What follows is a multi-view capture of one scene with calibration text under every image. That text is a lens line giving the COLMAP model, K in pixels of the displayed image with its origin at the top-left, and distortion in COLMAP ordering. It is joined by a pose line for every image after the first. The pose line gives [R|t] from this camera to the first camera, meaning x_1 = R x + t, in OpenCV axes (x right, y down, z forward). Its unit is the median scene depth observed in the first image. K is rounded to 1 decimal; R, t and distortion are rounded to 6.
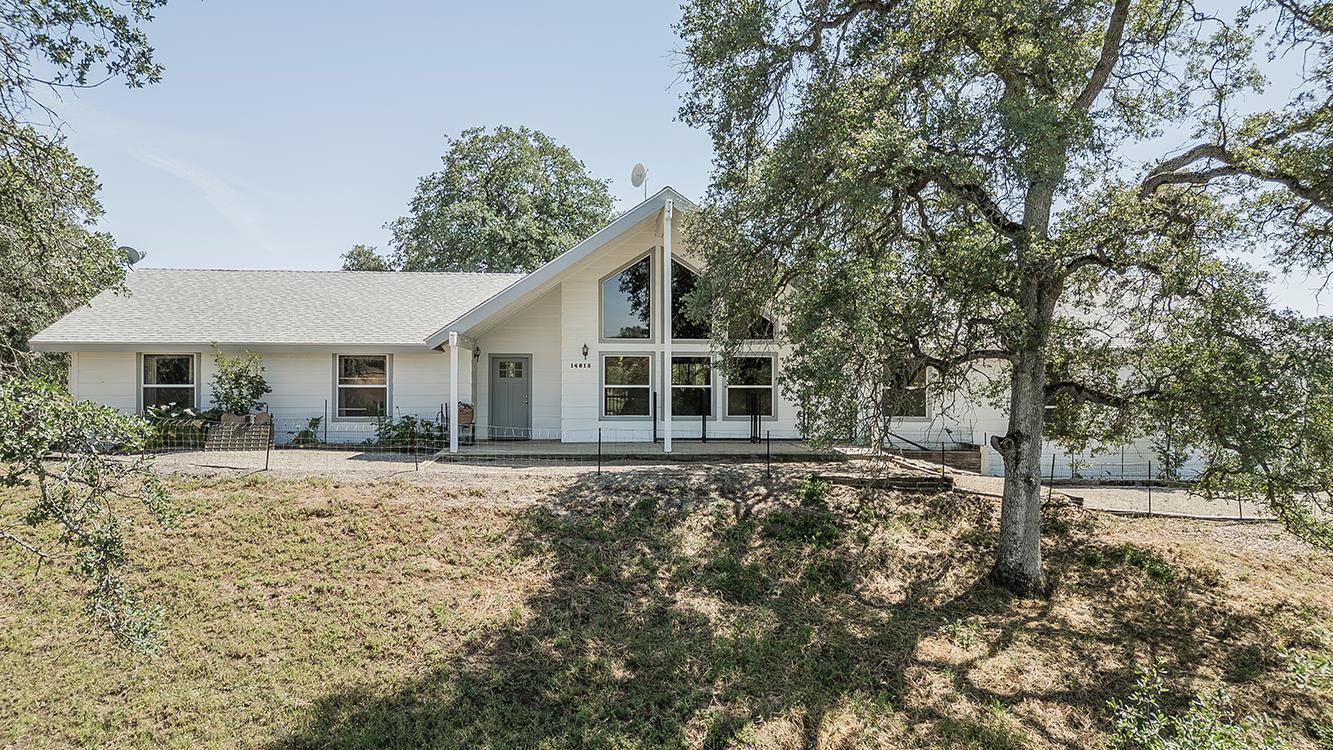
lens RADIAL K [[992.5, 0, 672.1], [0, 992.5, 400.0], [0, 0, 1]] dist [0.078478, -0.004390]
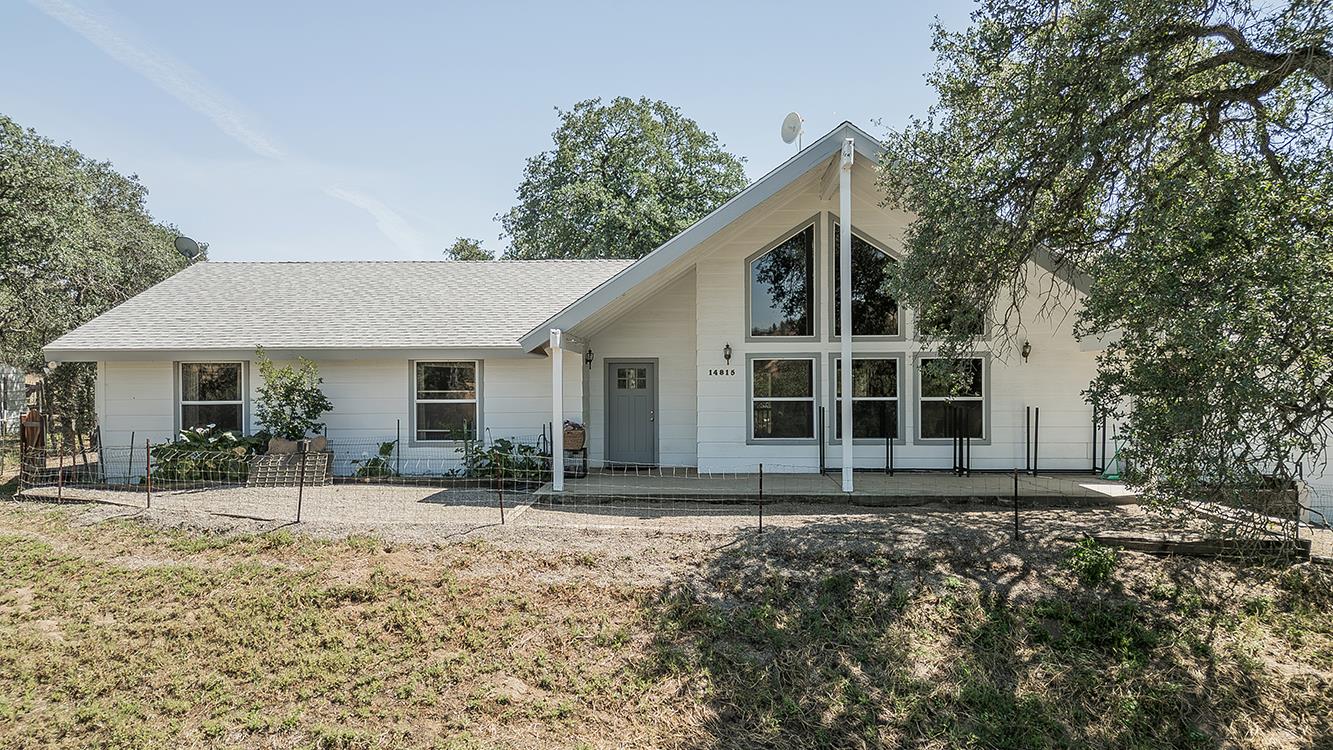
lens RADIAL K [[929.3, 0, 666.5], [0, 929.3, 375.0], [0, 0, 1]] dist [0.084457, -0.051612]
pose [[0.992893, -0.008374, -0.118716, -0.053358], [0.004591, 0.999474, -0.032101, -0.010492], [0.118923, 0.031328, 0.992409, 0.306299]]
